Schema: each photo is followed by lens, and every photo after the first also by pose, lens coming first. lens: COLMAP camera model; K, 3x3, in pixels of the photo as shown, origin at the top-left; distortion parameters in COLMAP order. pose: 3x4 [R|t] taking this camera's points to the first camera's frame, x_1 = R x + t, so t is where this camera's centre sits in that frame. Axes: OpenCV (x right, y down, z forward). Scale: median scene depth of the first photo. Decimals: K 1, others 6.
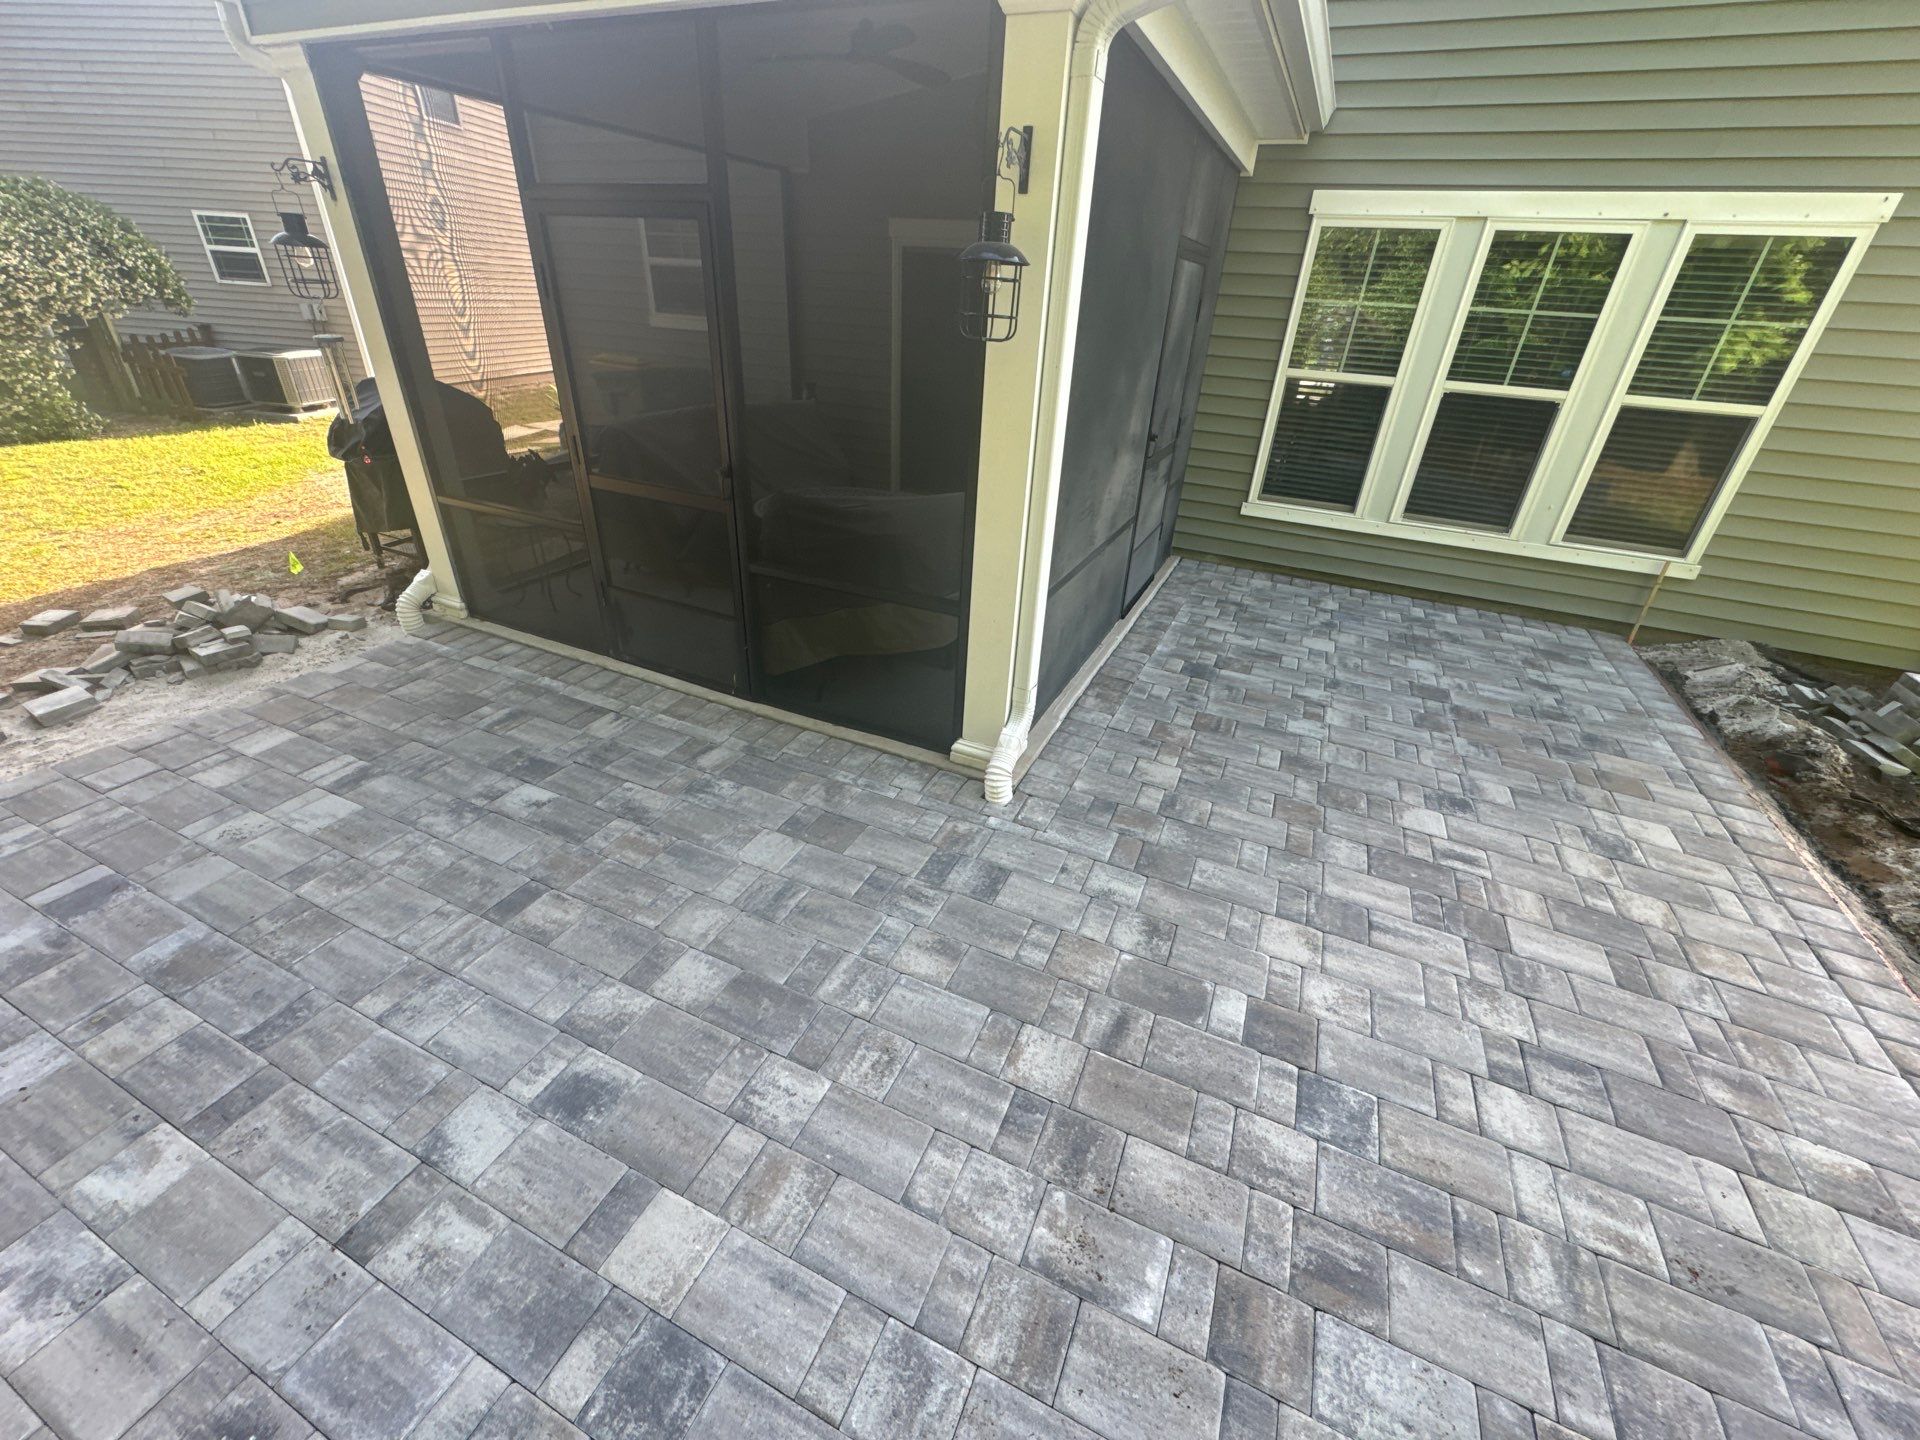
lens RADIAL K [[763.7, 0, 959.4], [0, 763.7, 718.2], [0, 0, 1]] dist [-0.002315, -0.000311]
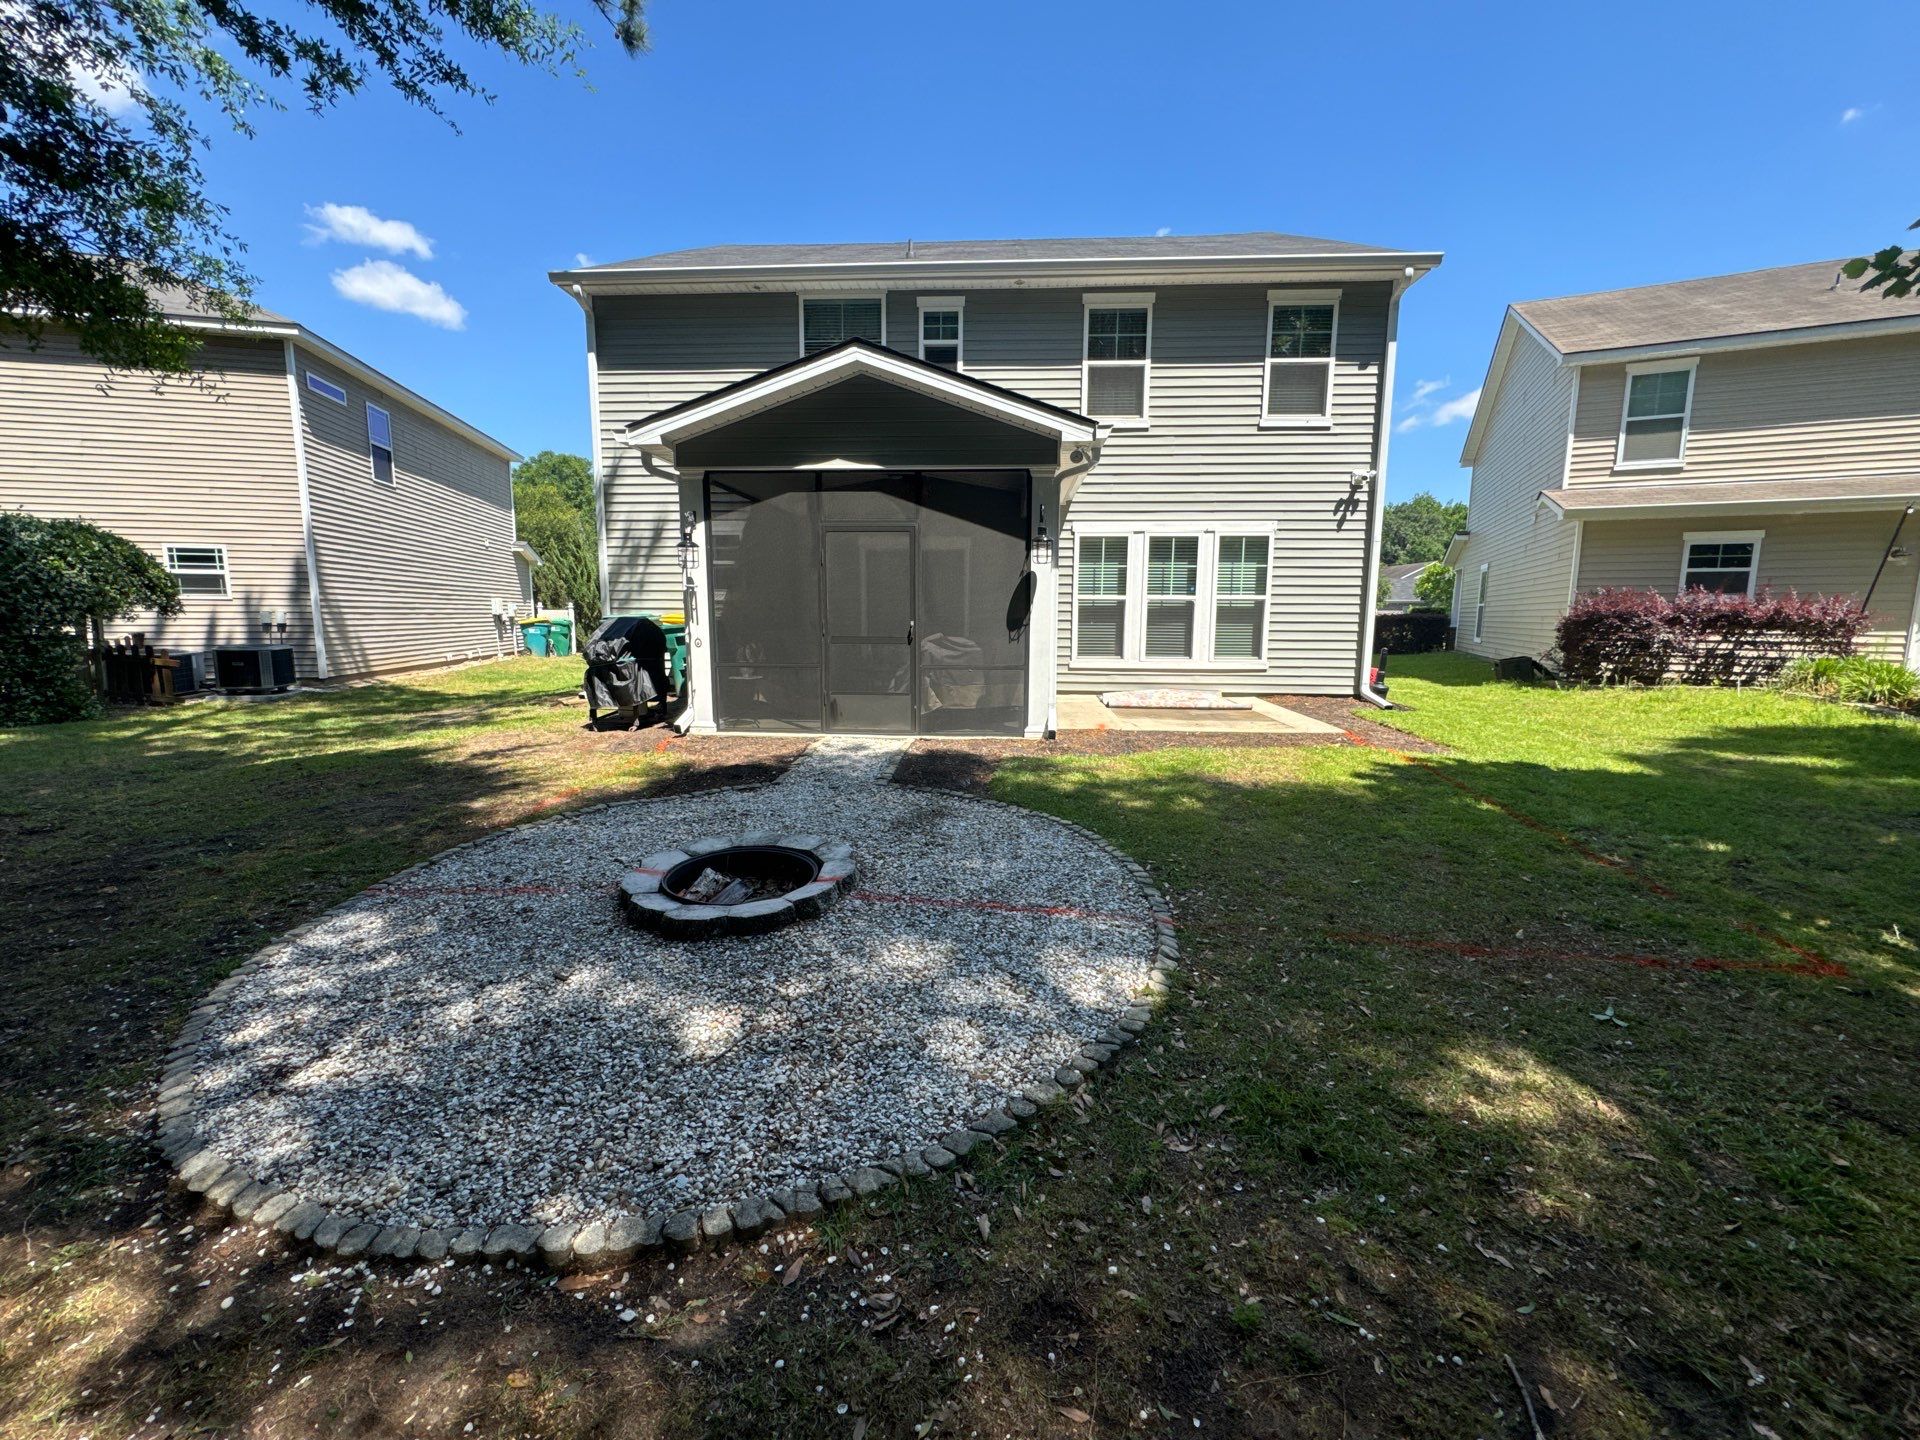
lens RADIAL K [[763.7, 0, 965.6], [0, 763.7, 715.9], [0, 0, 1]] dist [-0.002315, -0.000311]
pose [[0.930113, -0.094663, 0.354865, -0.850281], [0.215051, 0.923629, -0.317272, 0.594444], [-0.297730, 0.371413, 0.879437, -0.830661]]
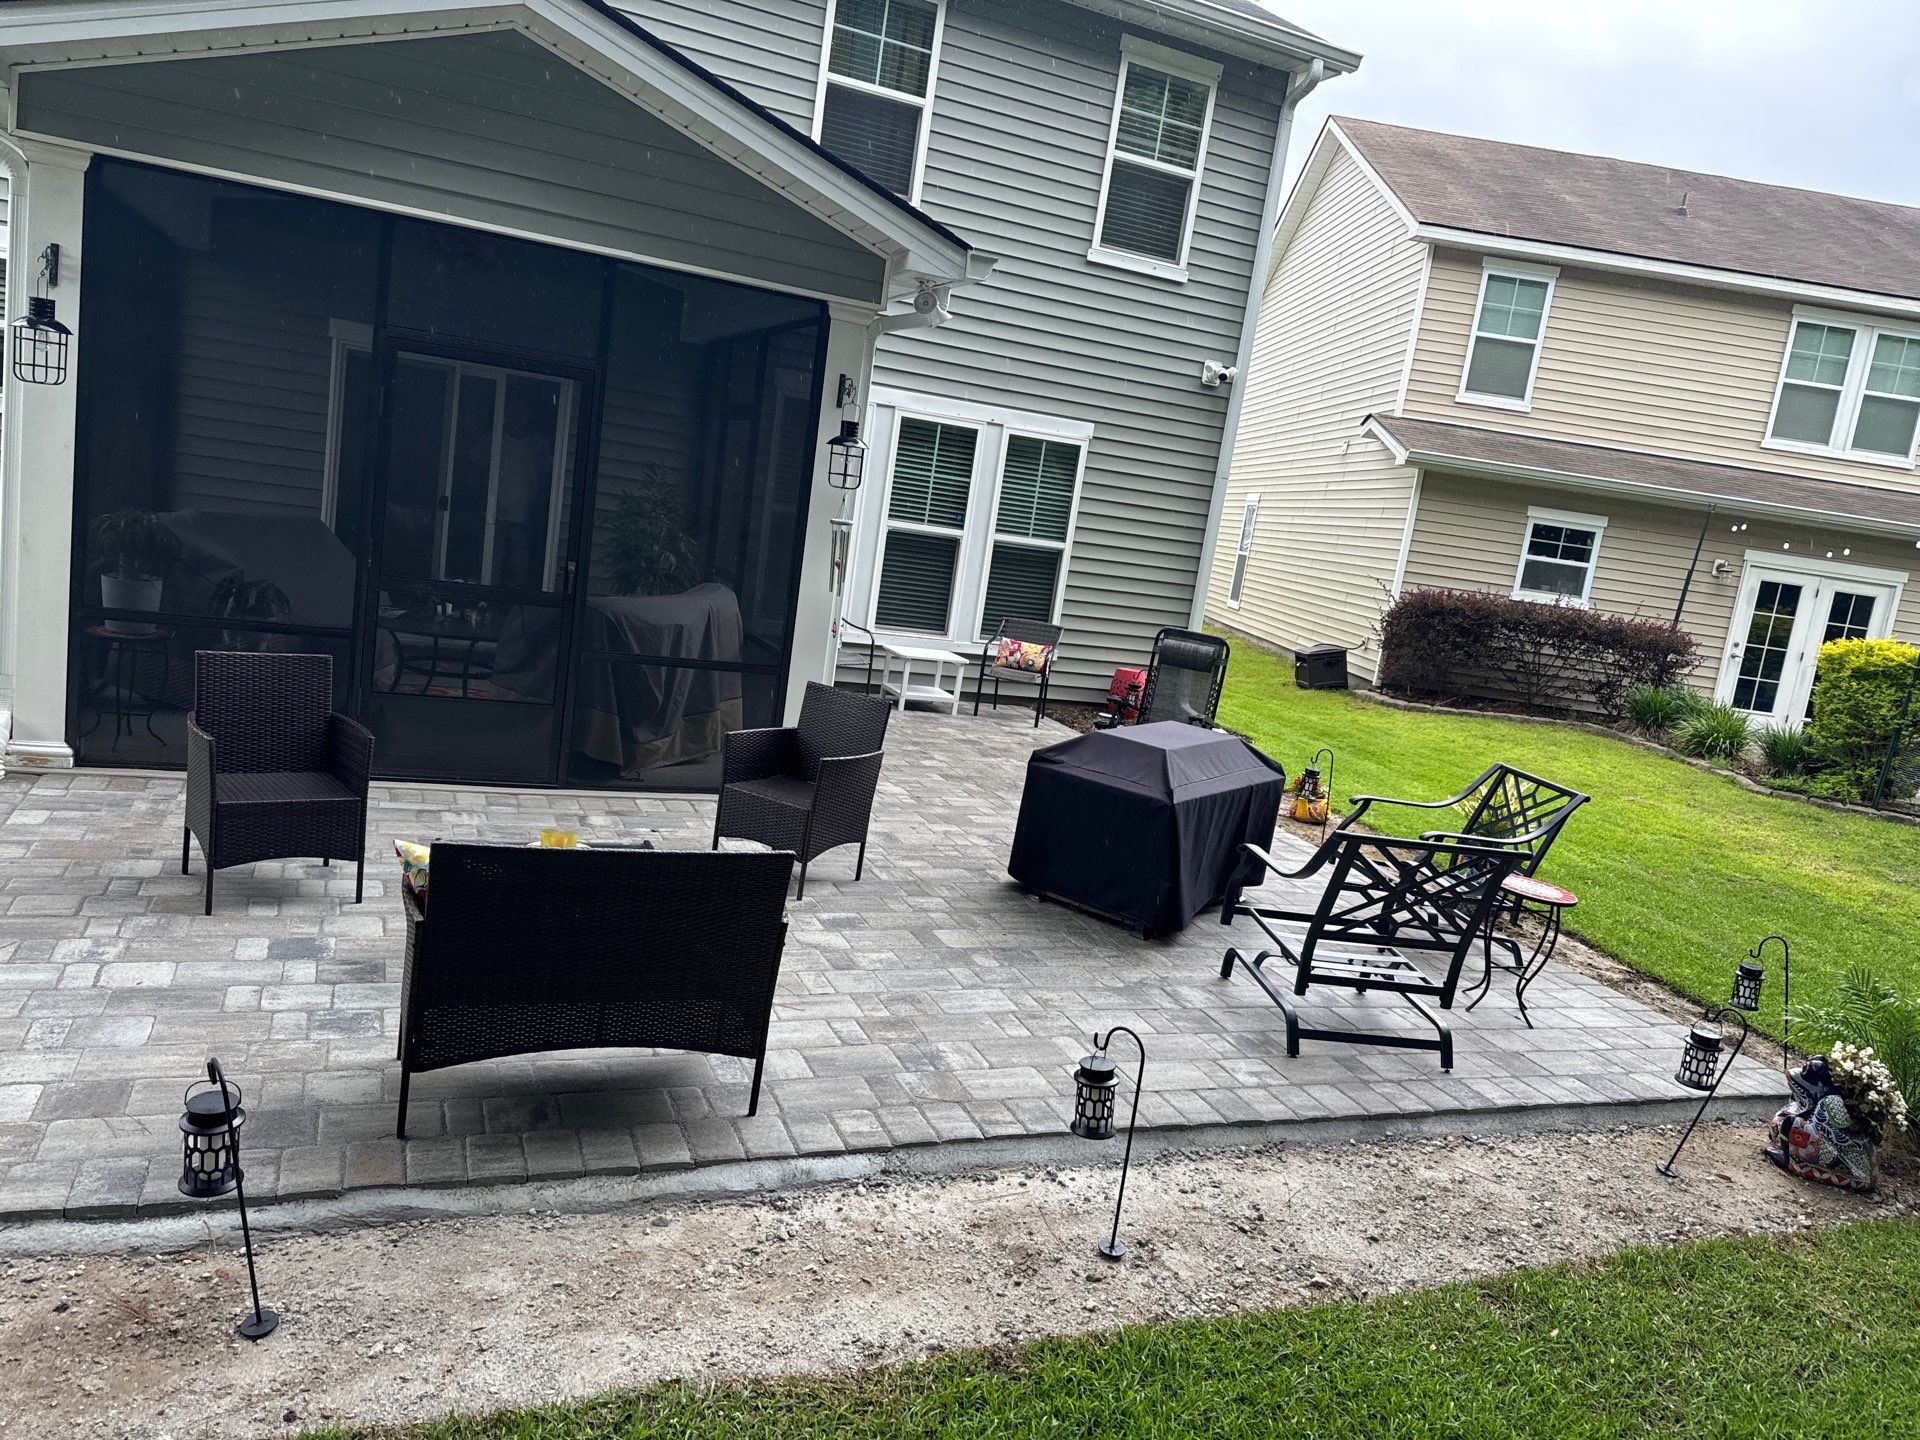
lens RADIAL K [[1349.6, 0, 946.4], [0, 1349.6, 736.3], [0, 0, 1]] dist [0.069115, -0.088501]
pose [[0.679902, -0.082012, 0.728703, -1.237015], [0.260954, 0.955736, -0.135914, 0.293477], [-0.685301, 0.282566, 0.671207, -0.596656]]
